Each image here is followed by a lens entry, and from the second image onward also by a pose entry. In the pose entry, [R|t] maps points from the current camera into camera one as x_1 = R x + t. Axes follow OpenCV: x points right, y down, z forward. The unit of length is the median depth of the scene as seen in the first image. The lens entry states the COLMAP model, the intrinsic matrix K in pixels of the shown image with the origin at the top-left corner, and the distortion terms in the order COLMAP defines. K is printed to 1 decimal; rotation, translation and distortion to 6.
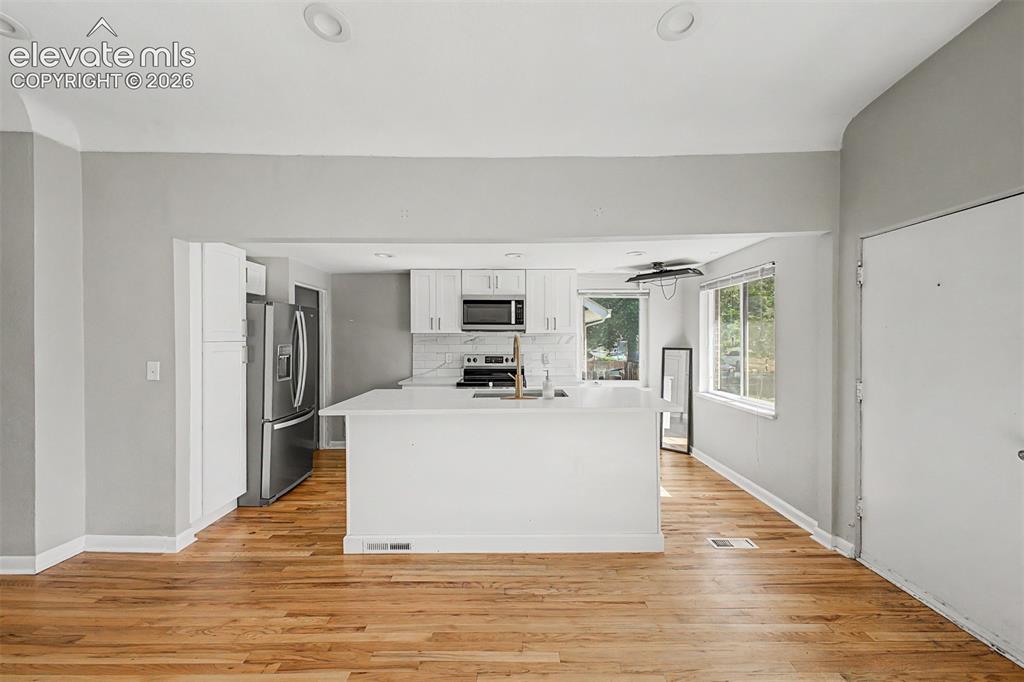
lens RADIAL K [[405.0, 0, 512.6], [0, 405.0, 341.3], [0, 0, 1]] dist [0.018272, -0.004823]
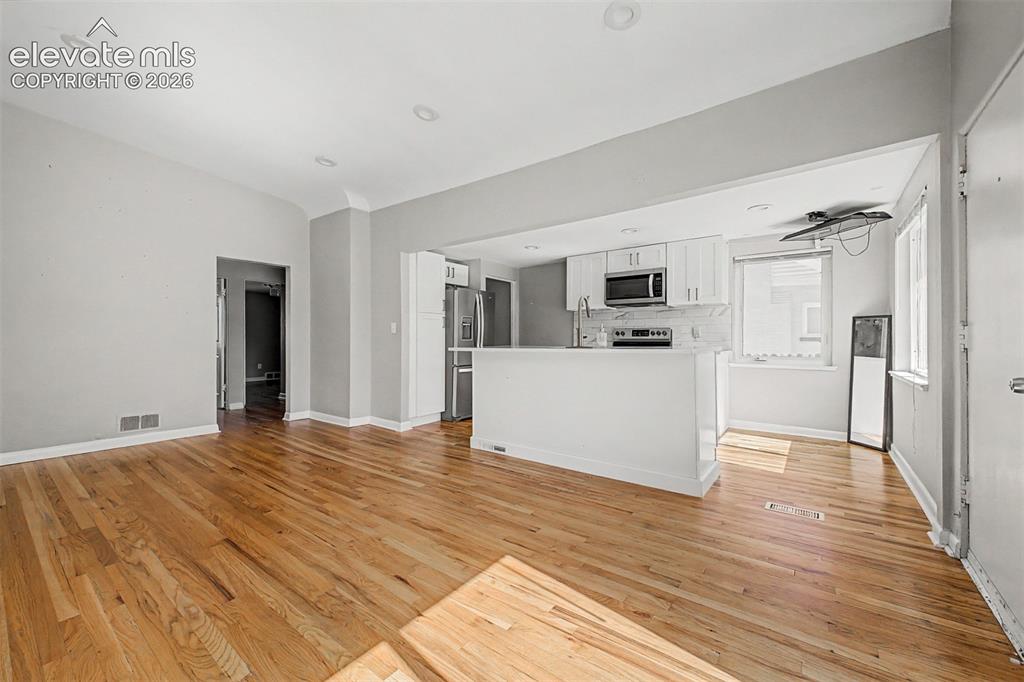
lens RADIAL K [[405.0, 0, 510.4], [0, 405.0, 340.3], [0, 0, 1]] dist [0.018272, -0.004823]
pose [[0.799229, 0.004200, -0.601012, 0.469833], [-0.004904, 0.999988, 0.000468, 0.097644], [0.601007, 0.002573, 0.799240, -0.082119]]
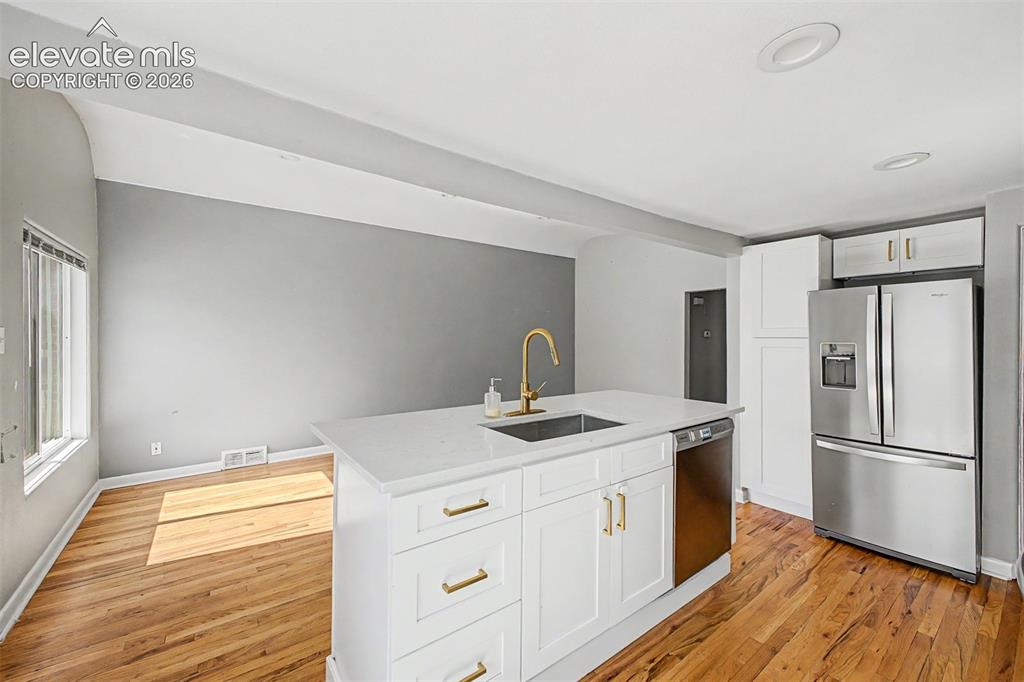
lens RADIAL K [[405.0, 0, 507.4], [0, 405.0, 337.6], [0, 0, 1]] dist [0.018272, -0.004823]
pose [[-0.801064, 0.004339, -0.598563, 0.407210], [-0.003288, 0.999927, 0.011649, -0.007780], [0.598569, 0.011299, -0.800991, 1.290576]]
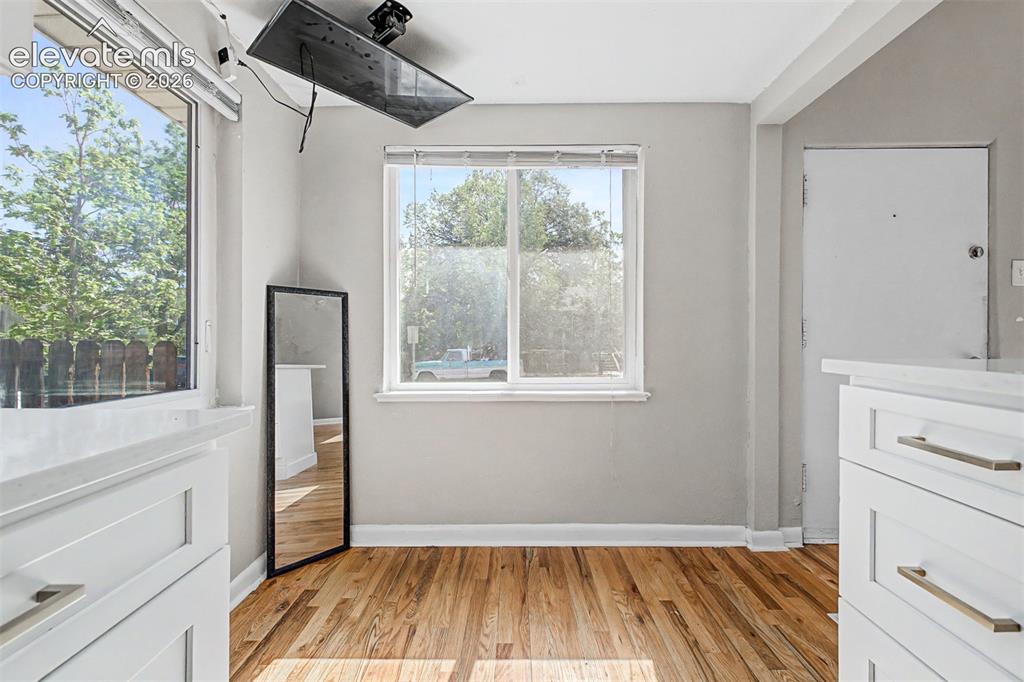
lens RADIAL K [[405.0, 0, 517.3], [0, 405.0, 338.8], [0, 0, 1]] dist [0.018272, -0.004823]
pose [[-0.005072, 0.005899, 0.999970, 0.025593], [0.005876, 0.999966, -0.005870, 0.097796], [-0.999970, 0.005846, -0.005106, 1.174910]]
